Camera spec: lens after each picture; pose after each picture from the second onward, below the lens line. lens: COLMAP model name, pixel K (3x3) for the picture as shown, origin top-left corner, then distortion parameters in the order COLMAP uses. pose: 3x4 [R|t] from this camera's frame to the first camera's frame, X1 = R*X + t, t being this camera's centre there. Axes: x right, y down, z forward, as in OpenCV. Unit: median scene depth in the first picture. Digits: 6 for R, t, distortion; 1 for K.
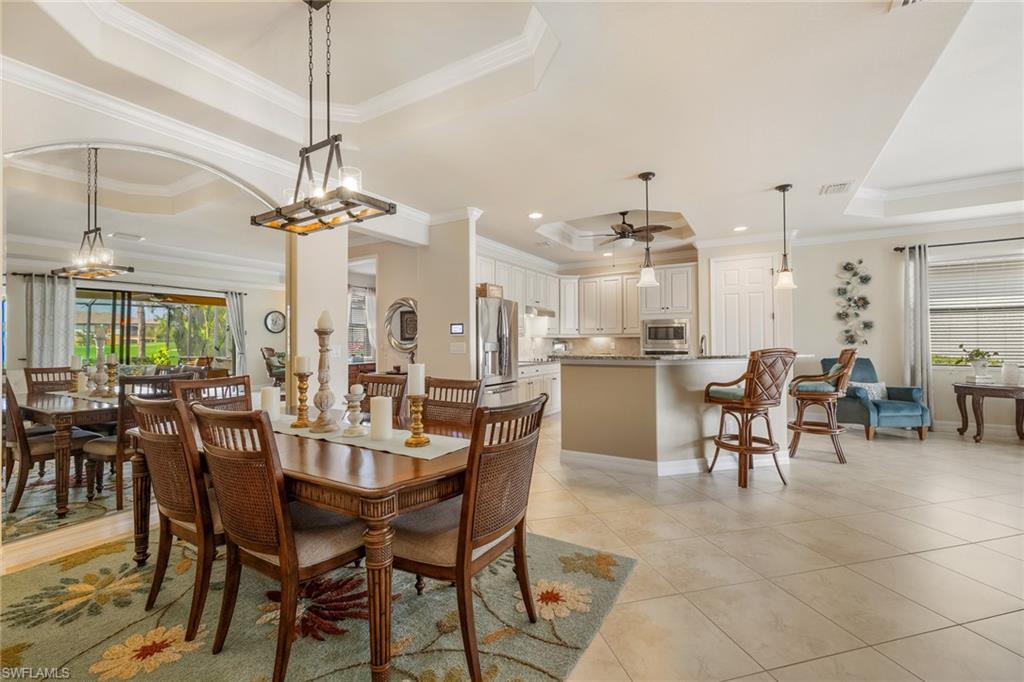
lens RADIAL K [[441.4, 0, 512.0], [0, 441.4, 341.0], [0, 0, 1]] dist [-0.000528, -0.000158]
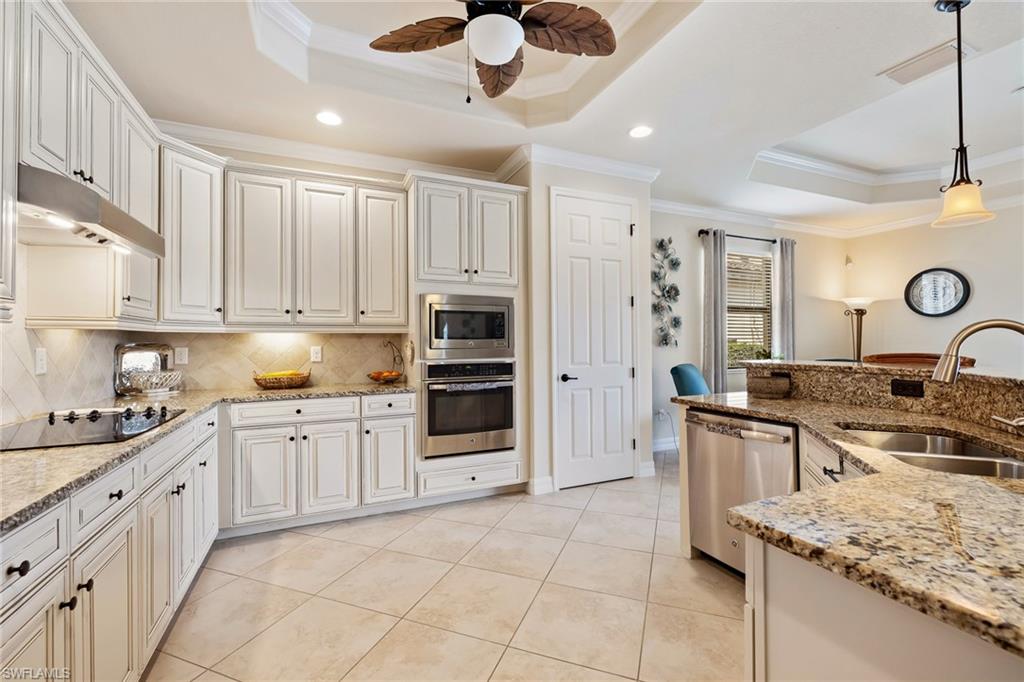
lens RADIAL K [[436.4, 0, 534.6], [0, 436.4, 336.9], [0, 0, 1]] dist [-0.002350, -0.000489]
pose [[0.582066, 0.007623, 0.813106, 0.016868], [0.000434, 0.999953, -0.009686, -0.001247], [-0.813141, 0.005990, 0.582035, 0.738941]]
